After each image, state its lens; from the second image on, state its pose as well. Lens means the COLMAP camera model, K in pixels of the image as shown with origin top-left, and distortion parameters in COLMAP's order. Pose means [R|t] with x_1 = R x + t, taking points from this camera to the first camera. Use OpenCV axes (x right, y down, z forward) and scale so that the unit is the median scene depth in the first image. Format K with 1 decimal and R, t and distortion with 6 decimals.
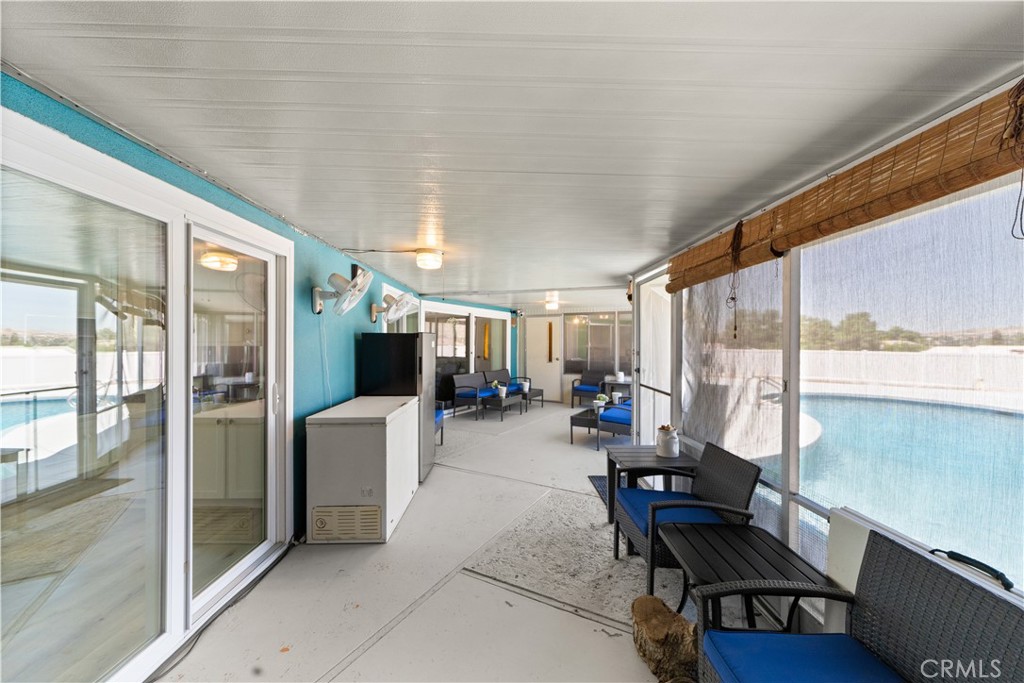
lens RADIAL K [[396.8, 0, 516.4], [0, 396.8, 342.4], [0, 0, 1]] dist [0.001001, 0.000020]
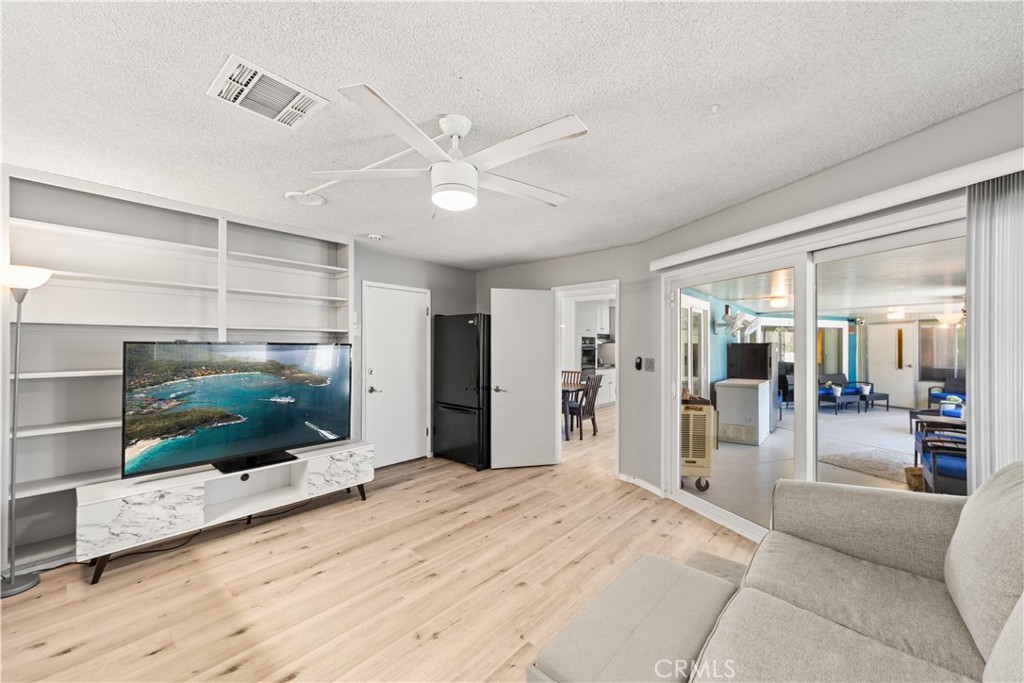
lens RADIAL K [[396.8, 0, 513.4], [0, 396.8, 348.8], [0, 0, 1]] dist [0.001001, 0.000020]
pose [[0.744099, -0.000447, -0.668069, 0.032279], [-0.000763, 0.999999, -0.001518, 0.002000], [0.668069, 0.001639, 0.744098, -0.446806]]
